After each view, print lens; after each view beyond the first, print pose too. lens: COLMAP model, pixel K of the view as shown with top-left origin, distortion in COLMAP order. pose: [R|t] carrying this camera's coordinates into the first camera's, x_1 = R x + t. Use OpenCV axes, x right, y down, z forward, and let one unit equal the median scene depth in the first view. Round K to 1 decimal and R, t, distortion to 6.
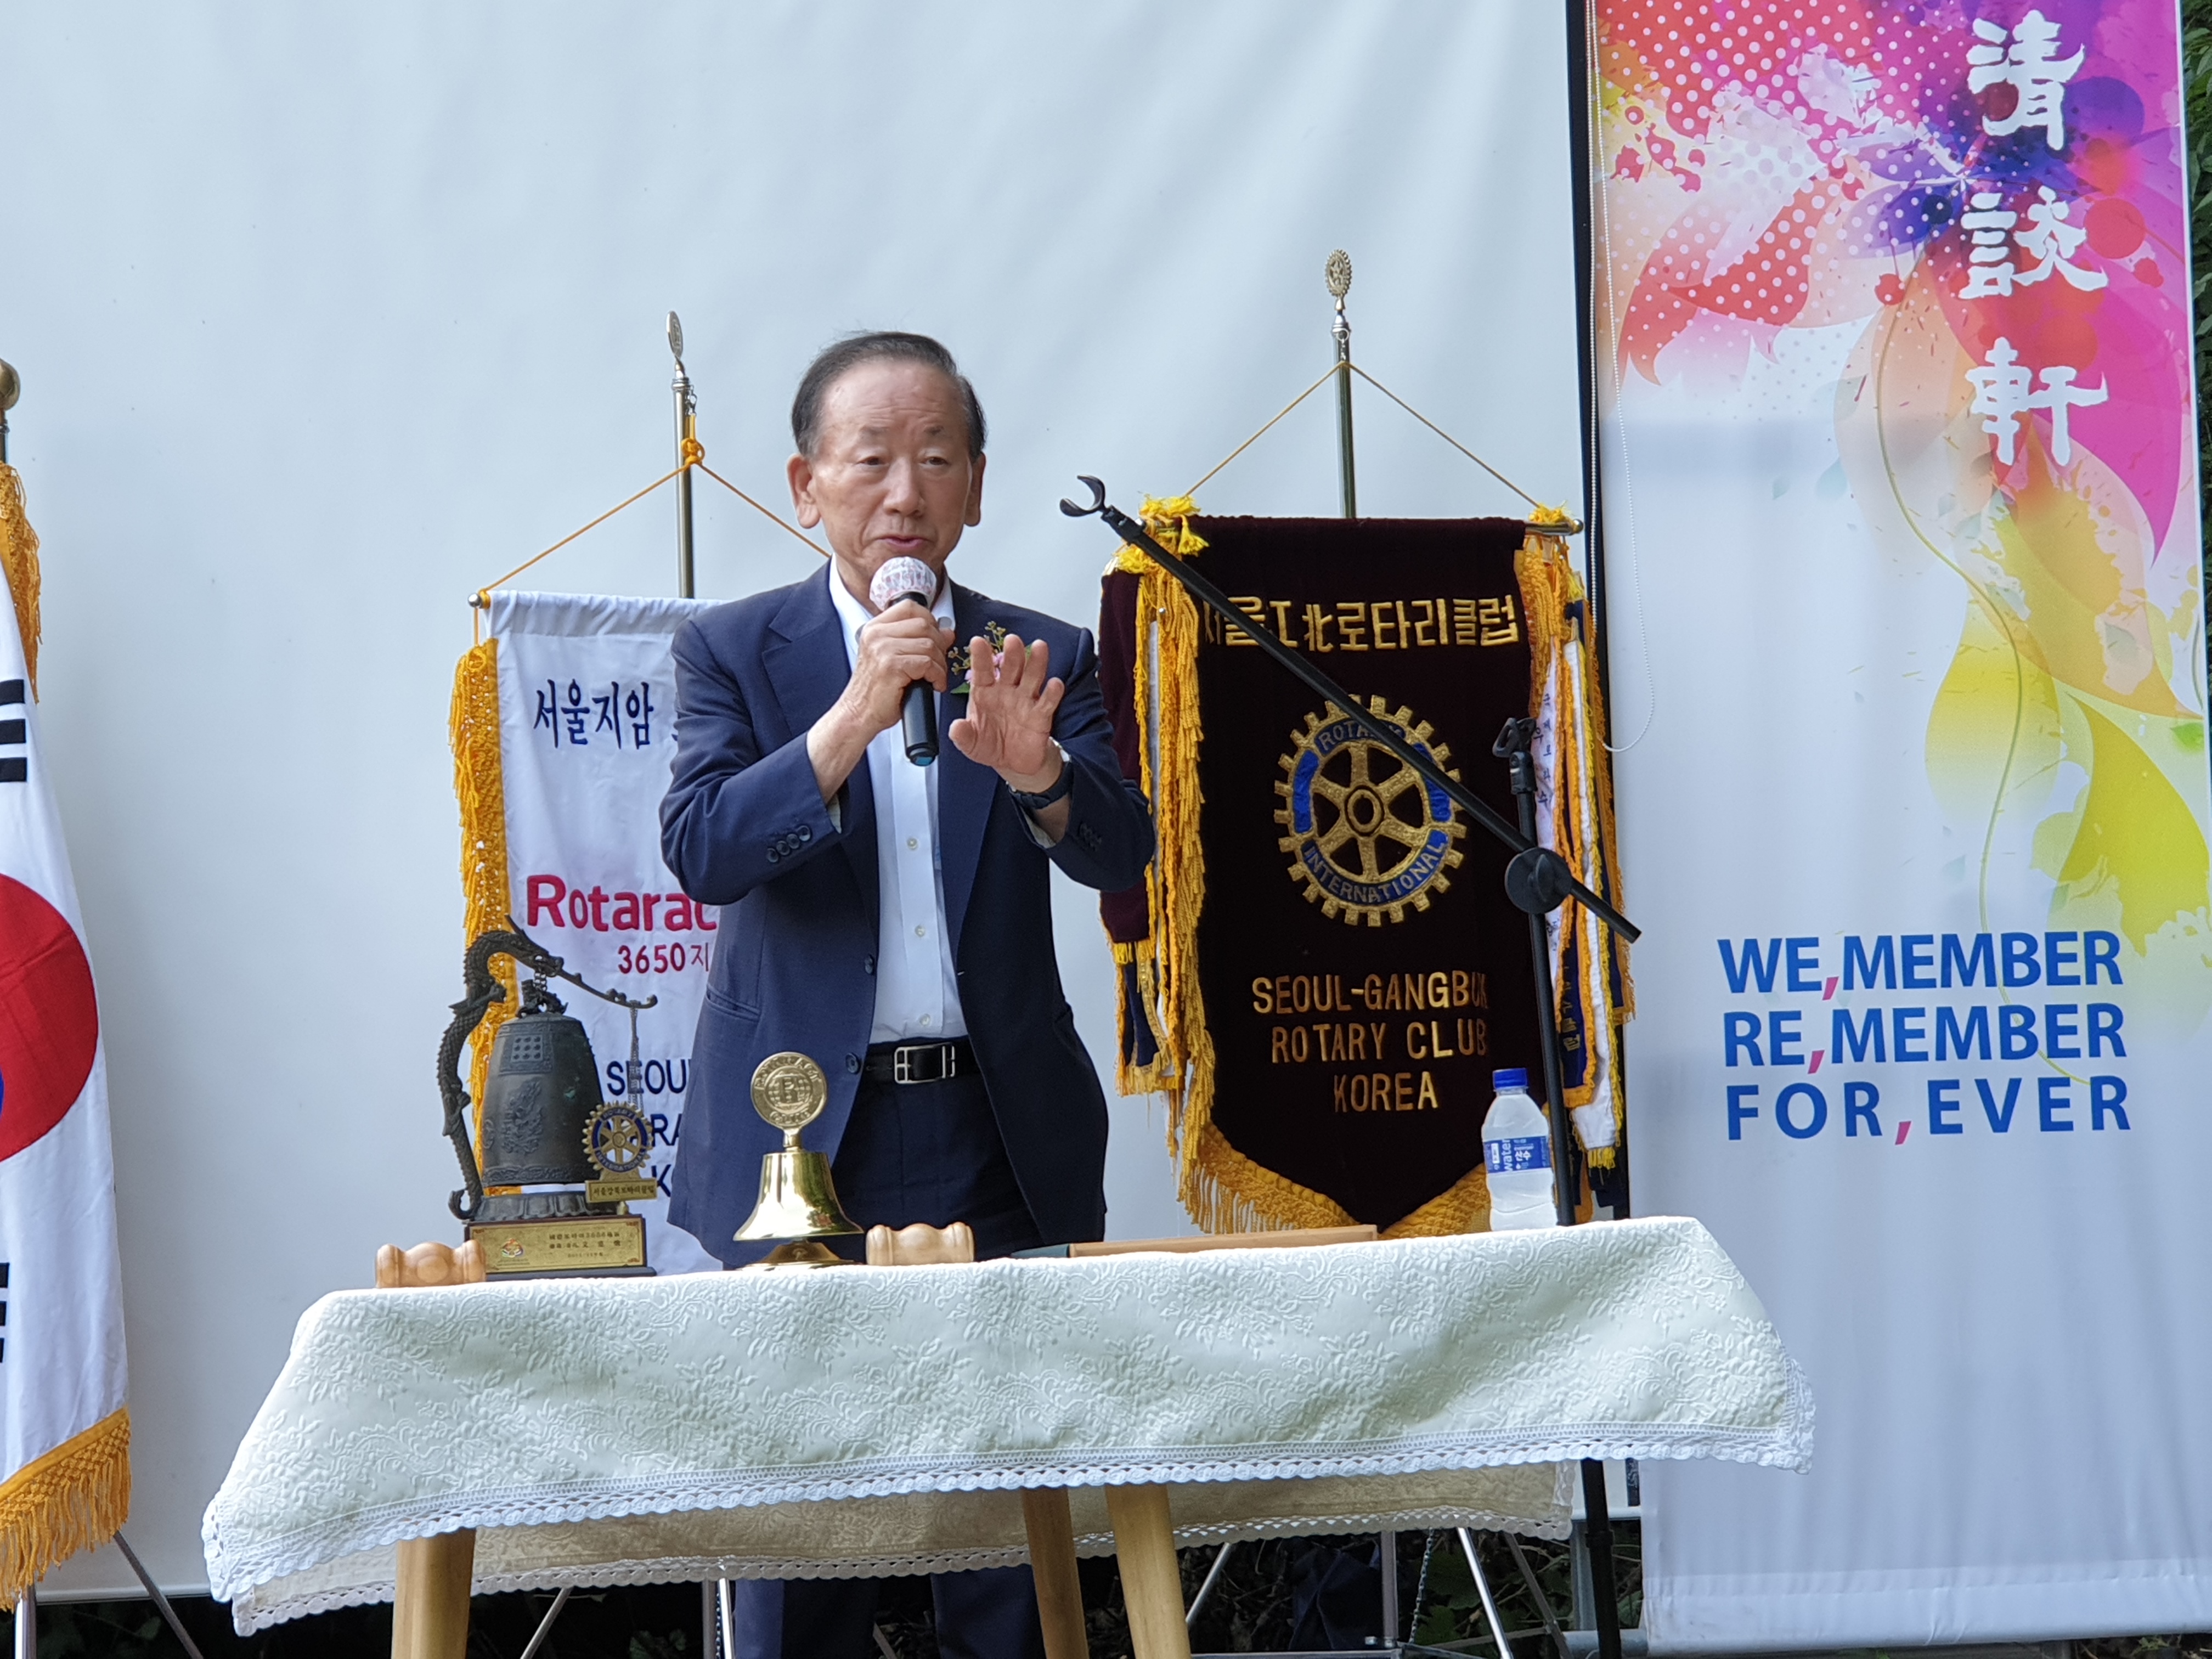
lens RADIAL K [[5133.3, 0, 1157.1], [0, 5133.3, 863.4], [0, 0, 1]] dist [0.110503, 0.000000]
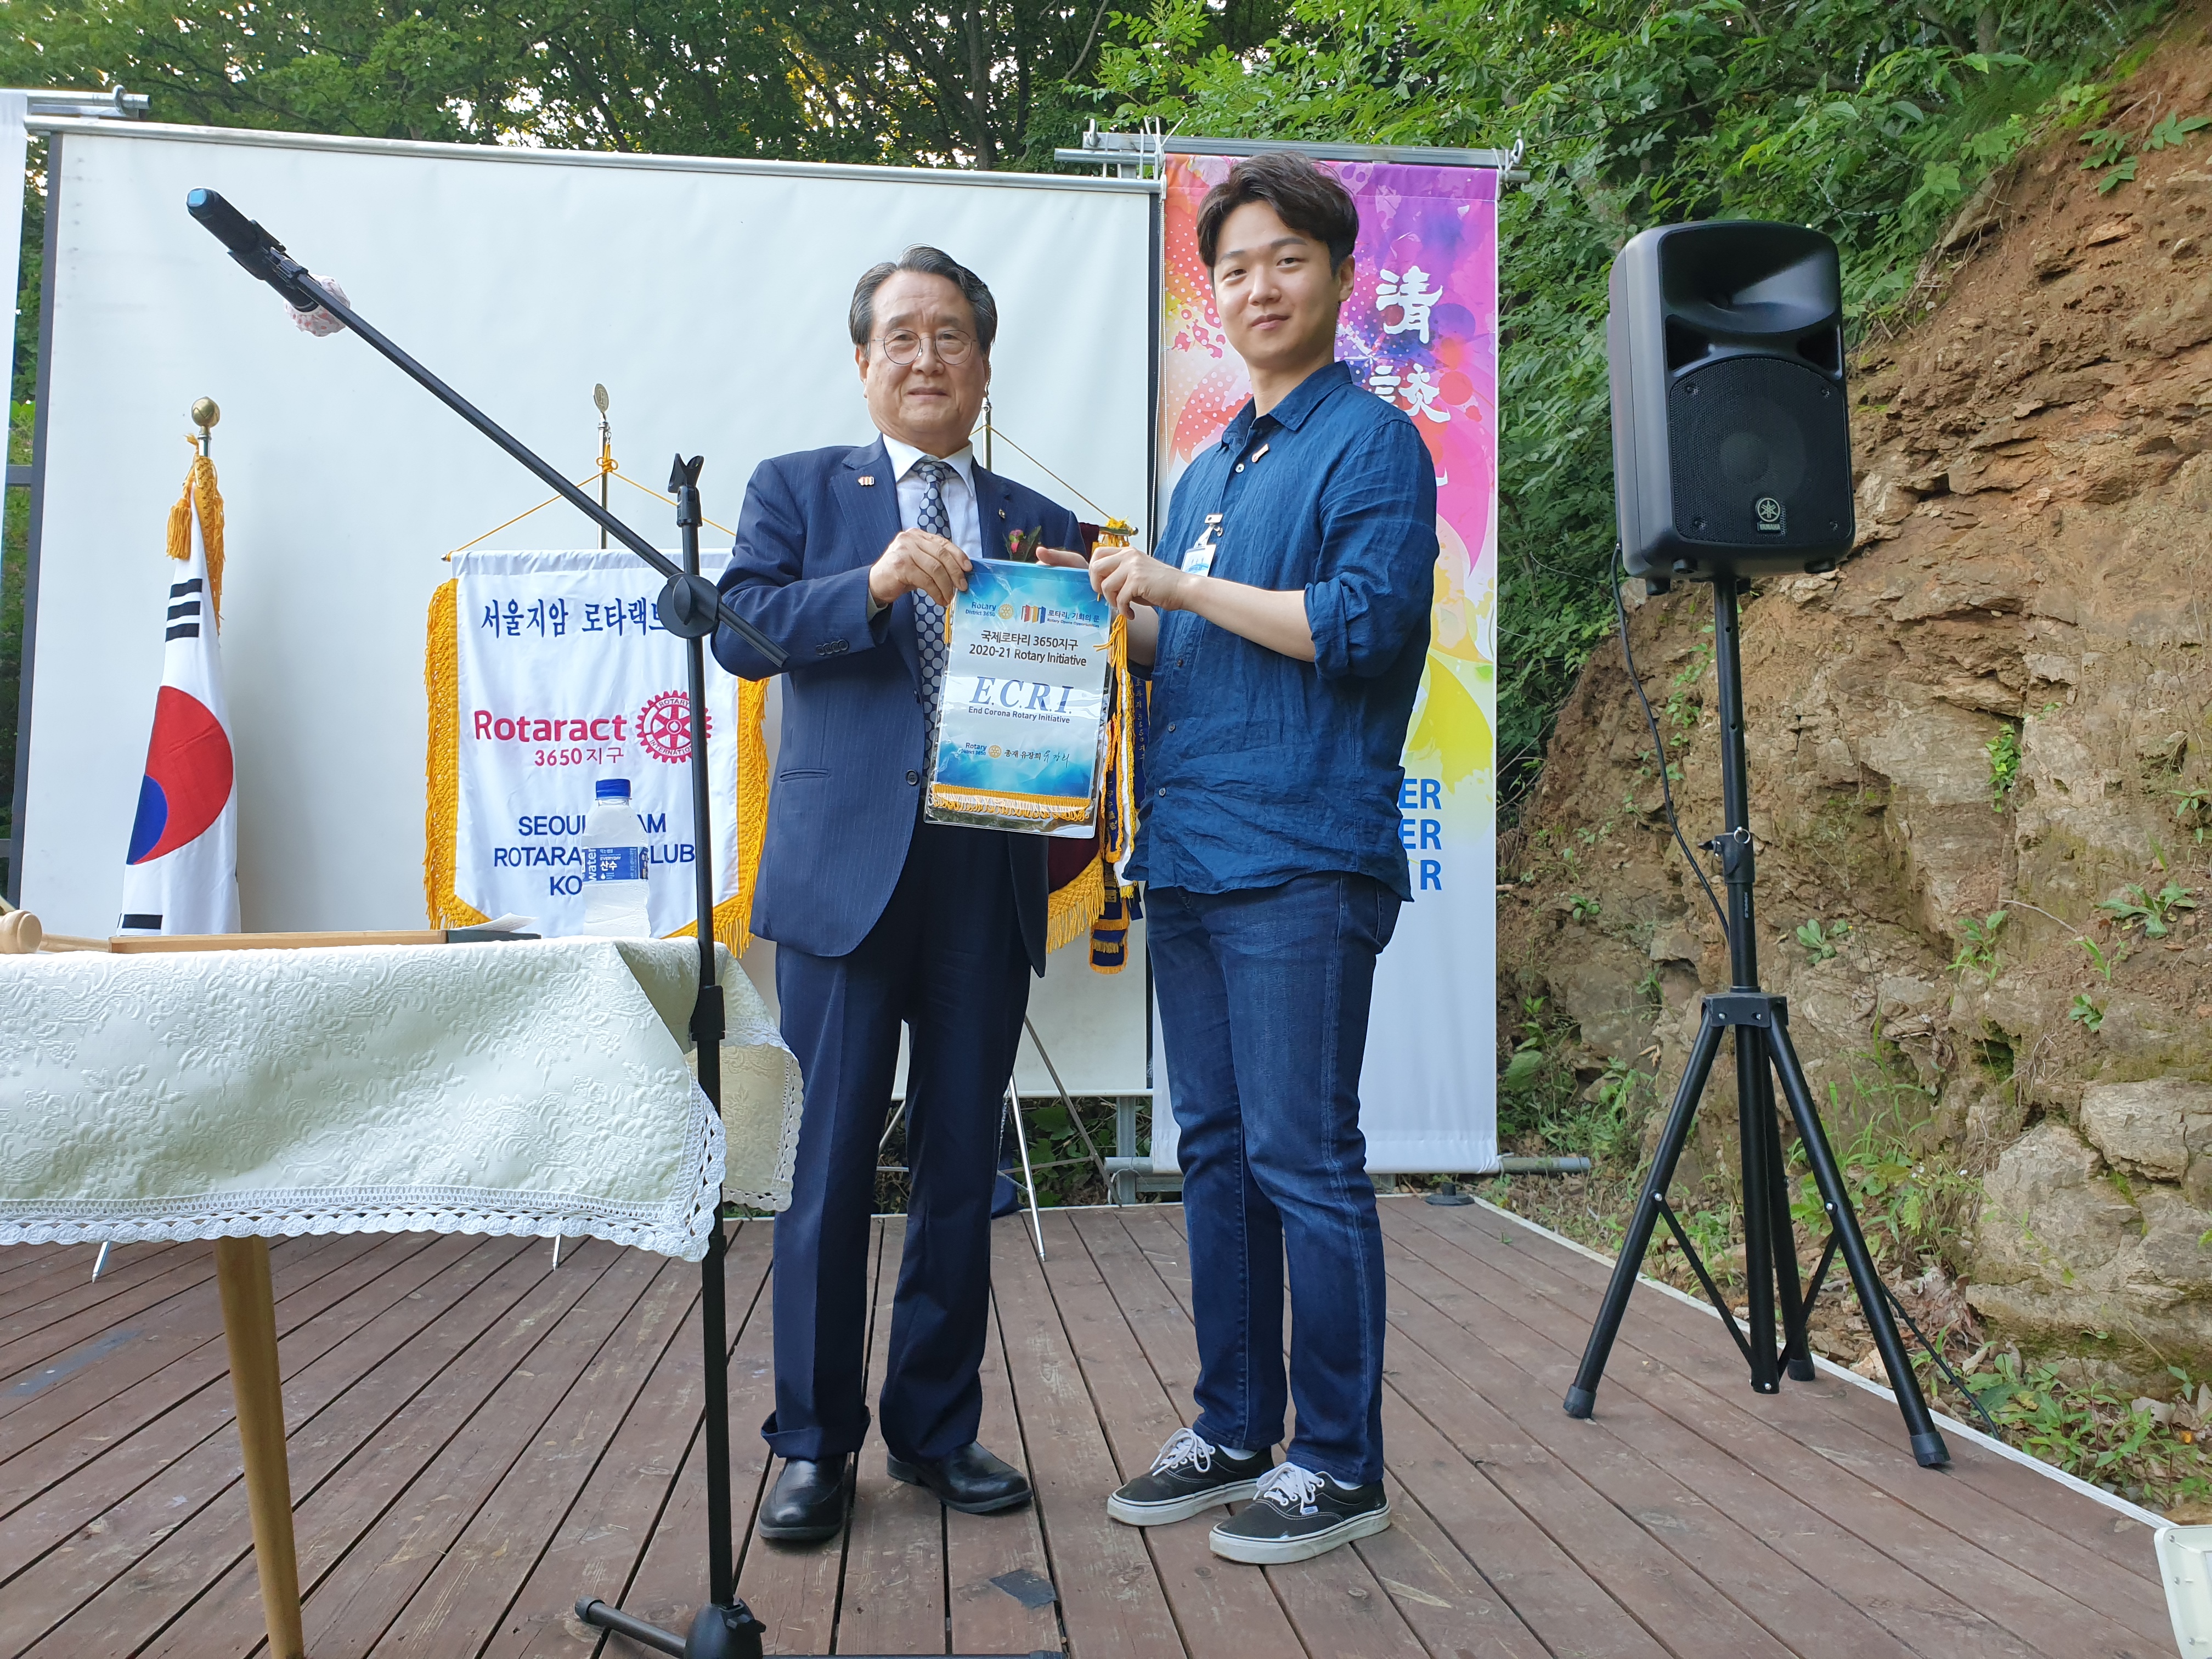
lens RADIAL K [[1727.5, 0, 1101.2], [0, 1727.5, 824.5], [0, 0, 1]] dist [0.014646, 0.000870]
pose [[0.997161, 0.037299, -0.065418, 0.109311], [-0.036316, 0.999210, 0.016160, 0.023601], [0.065969, -0.013738, 0.997727, 0.395986]]
